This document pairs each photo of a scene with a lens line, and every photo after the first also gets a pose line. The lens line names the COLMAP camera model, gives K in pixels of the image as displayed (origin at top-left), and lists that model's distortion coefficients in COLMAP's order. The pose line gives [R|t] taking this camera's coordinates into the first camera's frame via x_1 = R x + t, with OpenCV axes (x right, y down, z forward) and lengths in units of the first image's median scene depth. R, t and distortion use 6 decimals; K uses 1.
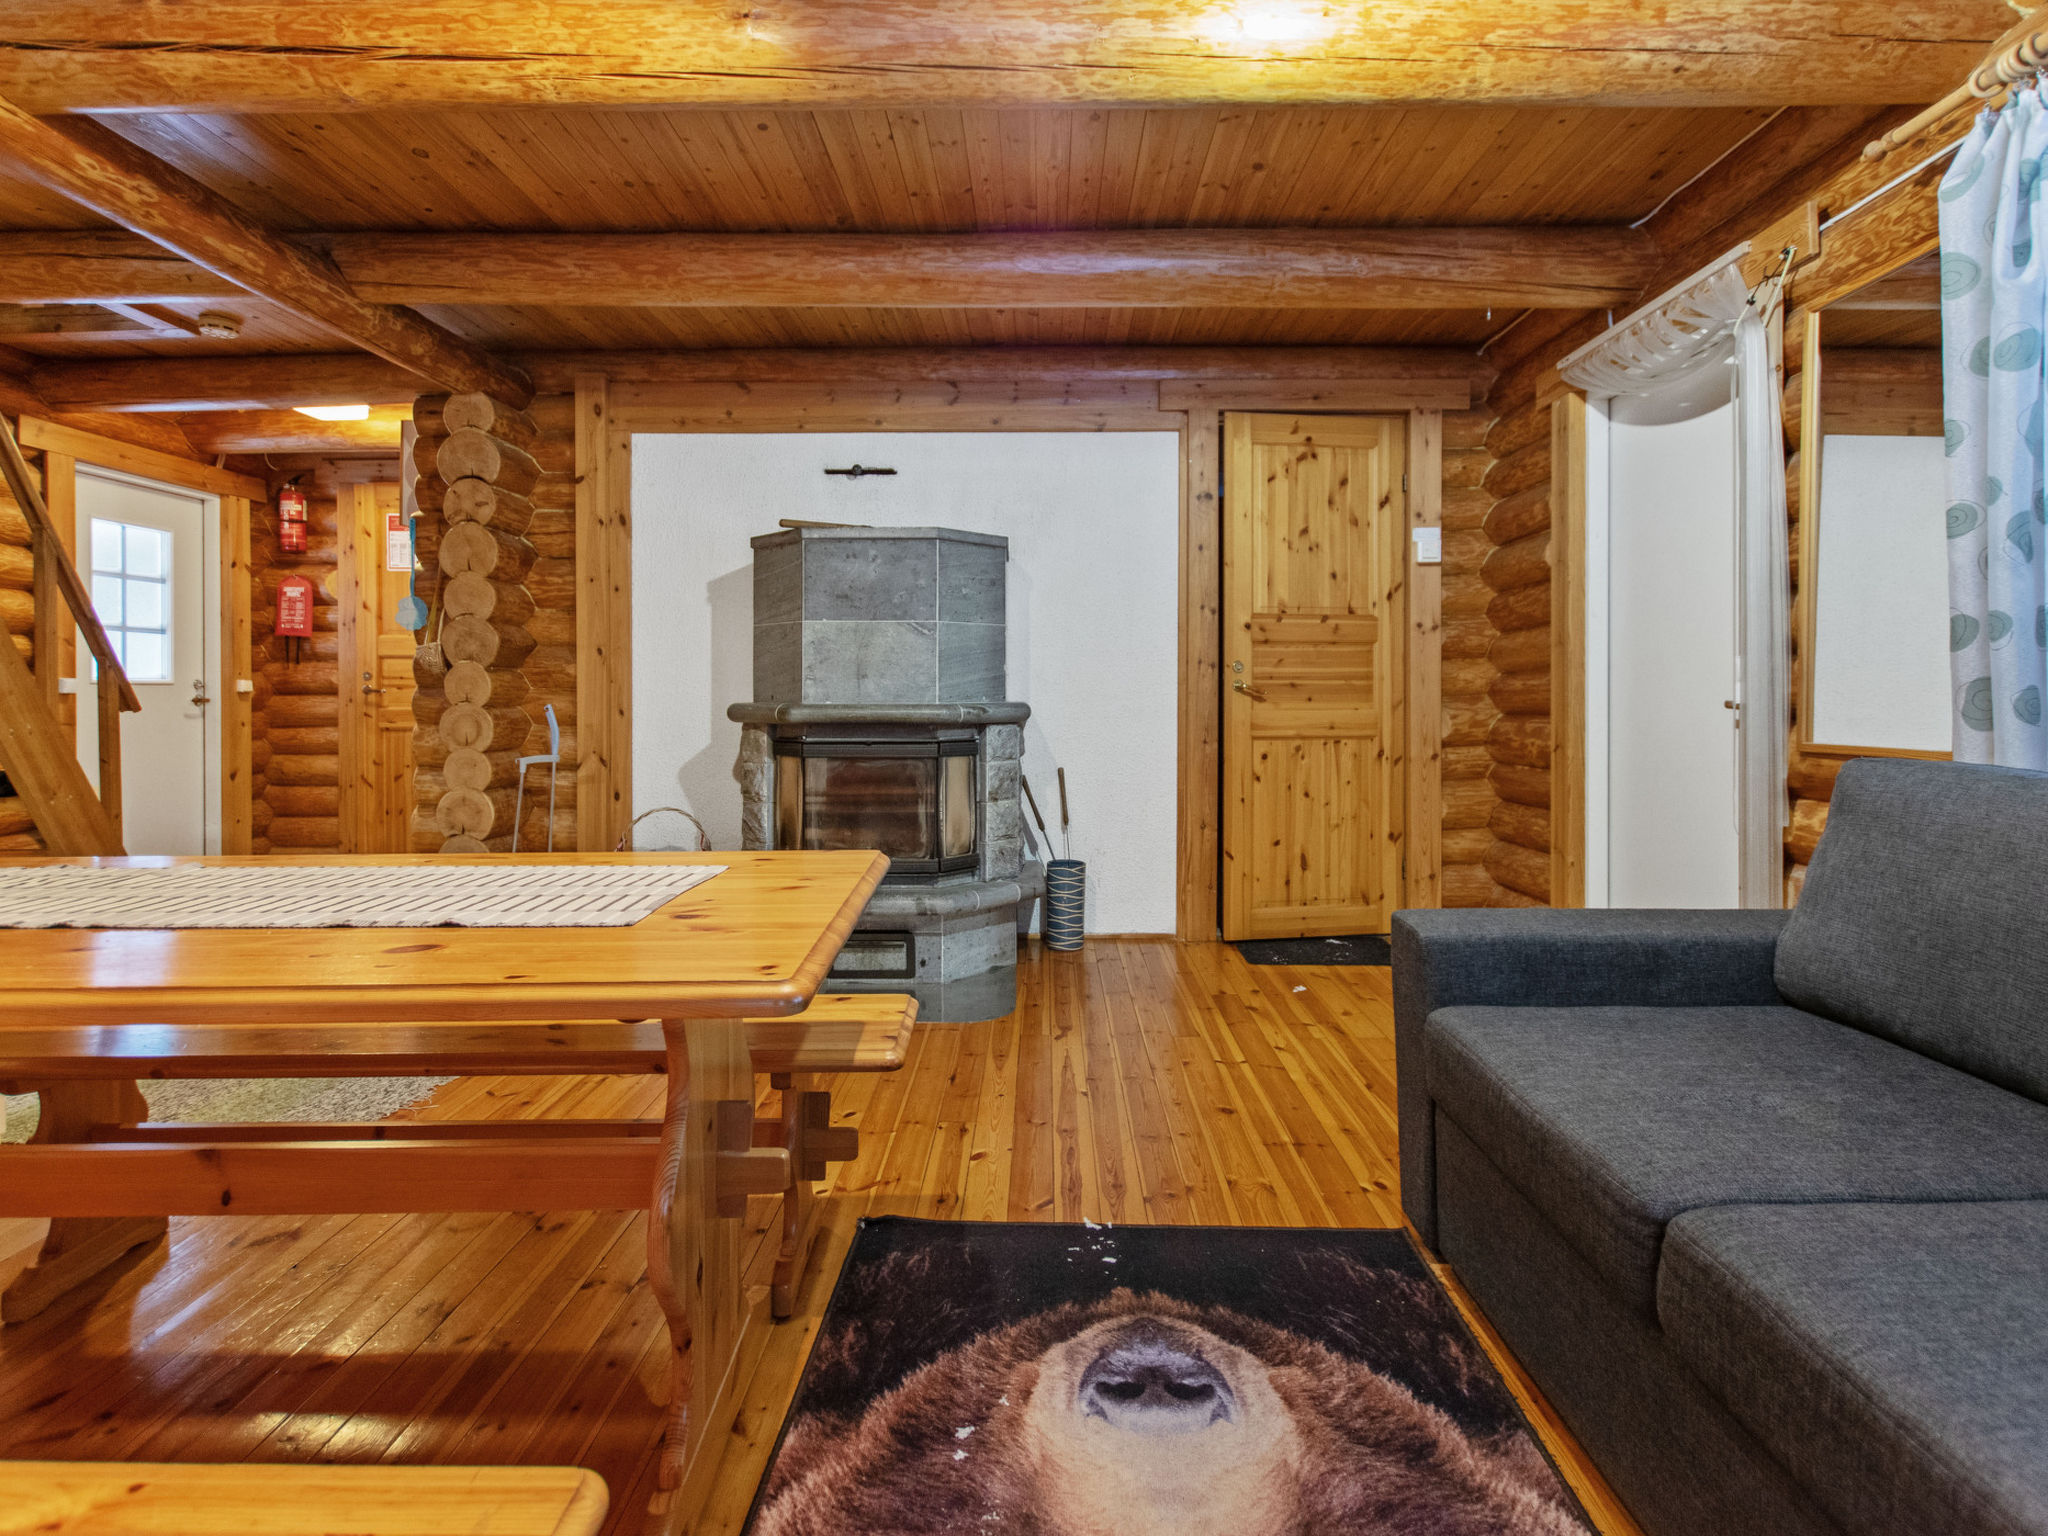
lens RADIAL K [[1022.4, 0, 1031.2], [0, 1022.4, 694.0], [0, 0, 1]] dist [0.000759, -0.000011]
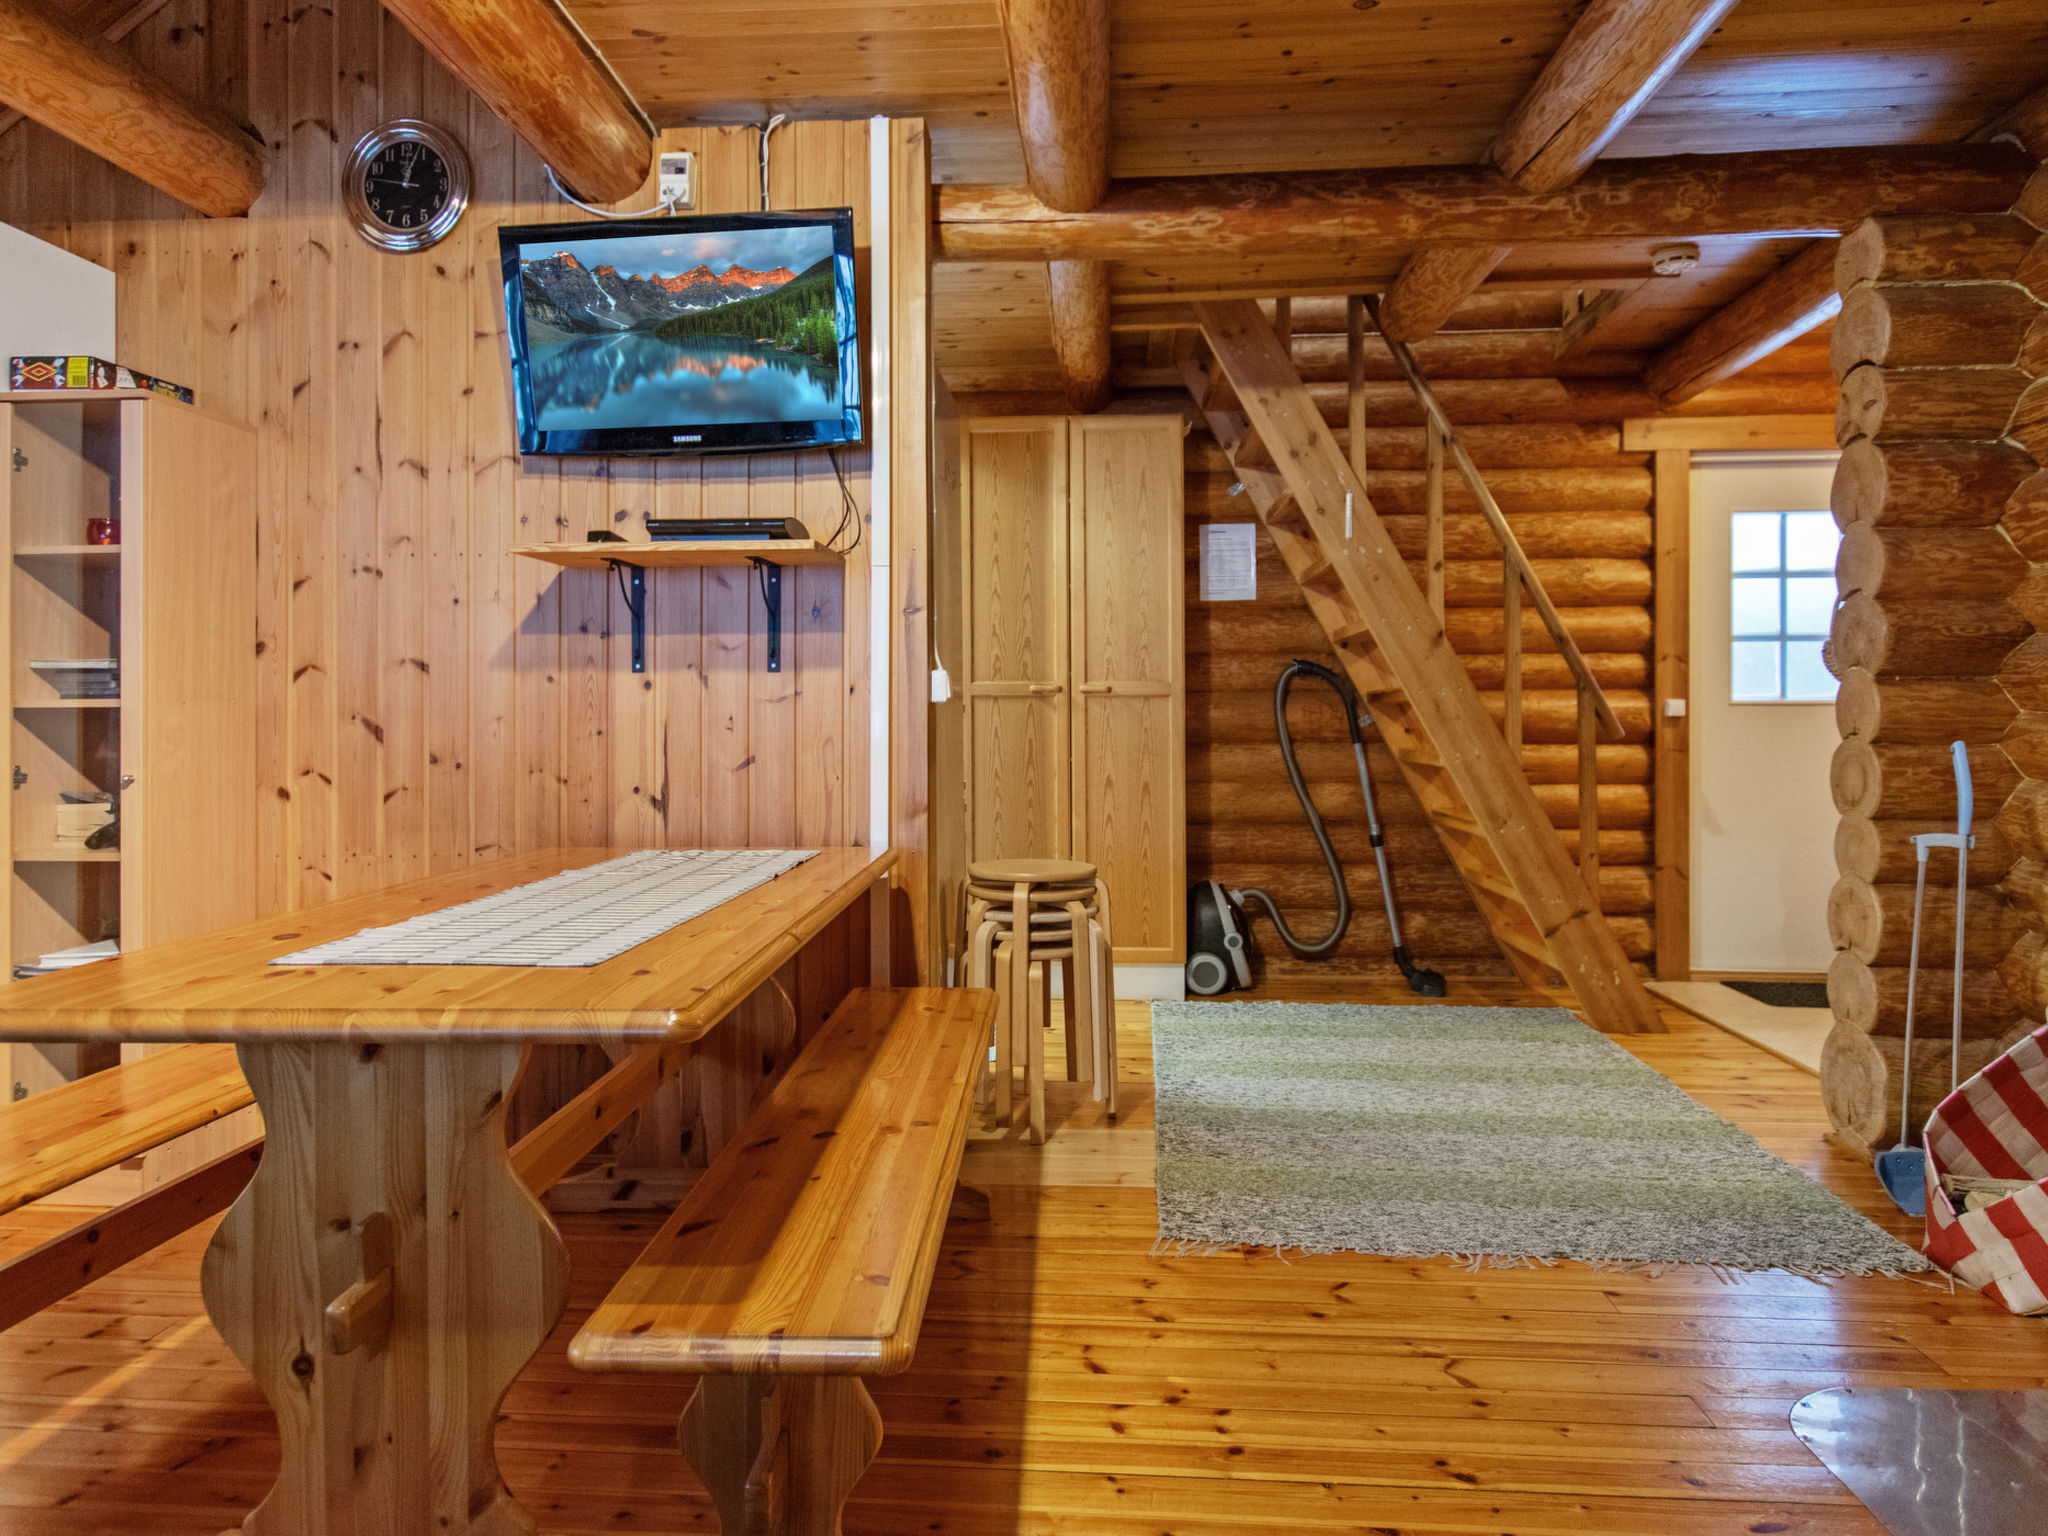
lens RADIAL K [[1309.3, 0, 1022.9], [0, 1309.3, 719.7], [0, 0, 1]] dist [-0.003019, 0.003462]
pose [[-0.070956, 0.006499, -0.997458, 0.642677], [0.000924, 0.999979, 0.006449, -0.016812], [0.997479, -0.000464, -0.070961, 1.377038]]
